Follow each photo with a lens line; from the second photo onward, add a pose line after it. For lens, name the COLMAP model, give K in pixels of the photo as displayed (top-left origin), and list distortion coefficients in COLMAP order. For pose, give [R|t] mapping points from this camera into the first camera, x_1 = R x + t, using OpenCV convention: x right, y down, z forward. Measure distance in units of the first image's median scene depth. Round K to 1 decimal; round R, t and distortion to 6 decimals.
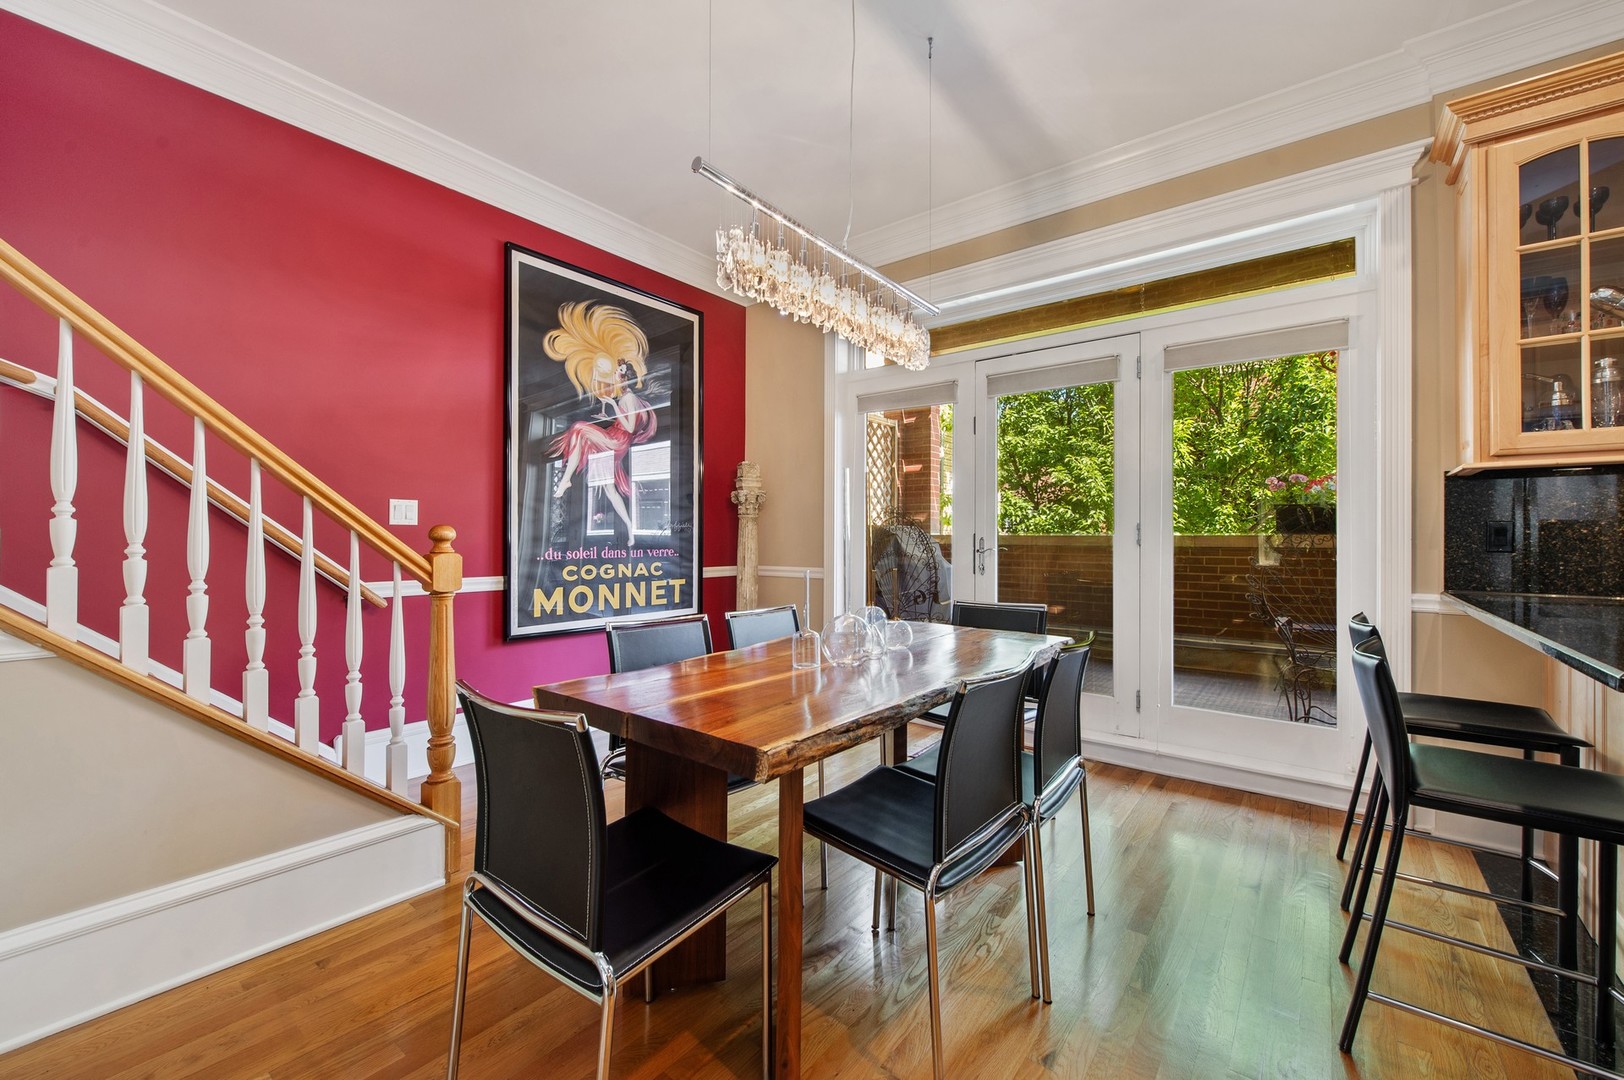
lens RADIAL K [[645.7, 0, 811.3], [0, 645.7, 540.0], [0, 0, 1]] dist [-0.002943, -0.000317]
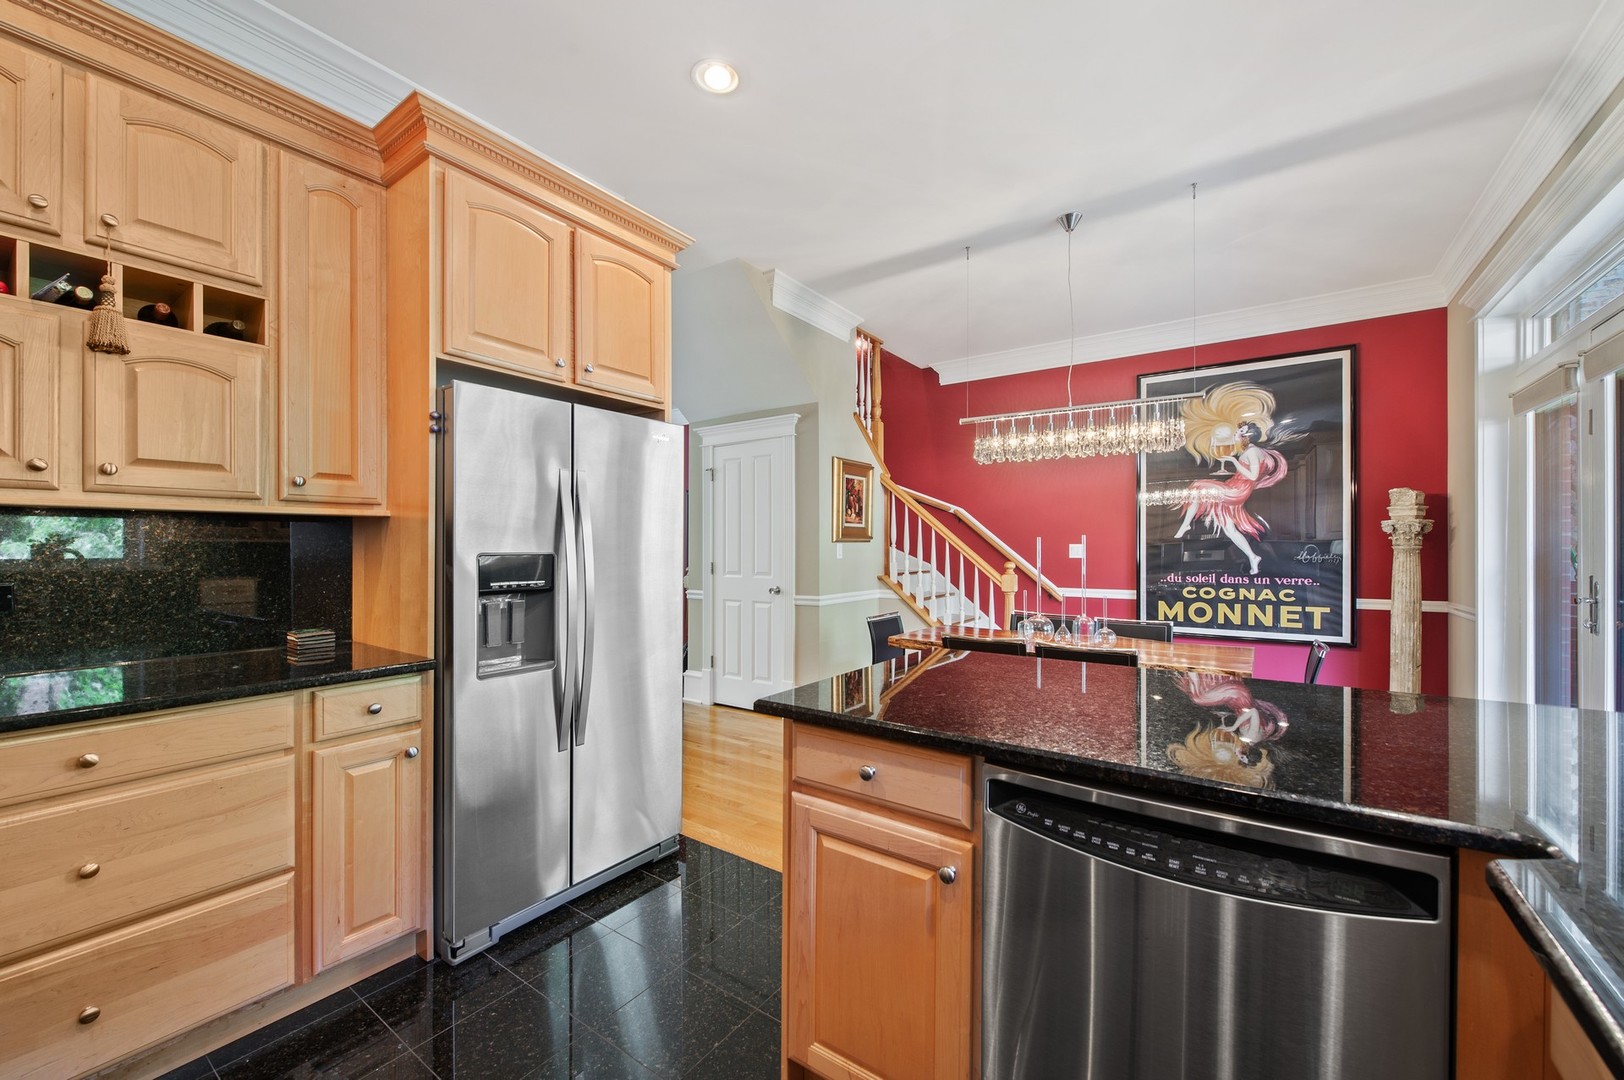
lens RADIAL K [[645.7, 0, 809.6], [0, 645.7, 541.2], [0, 0, 1]] dist [-0.002943, -0.000317]
pose [[0.060332, 0.002624, -0.998175, 0.889766], [0.003455, 0.999990, 0.002837, -0.060200], [0.998172, -0.003620, 0.060323, 0.101590]]
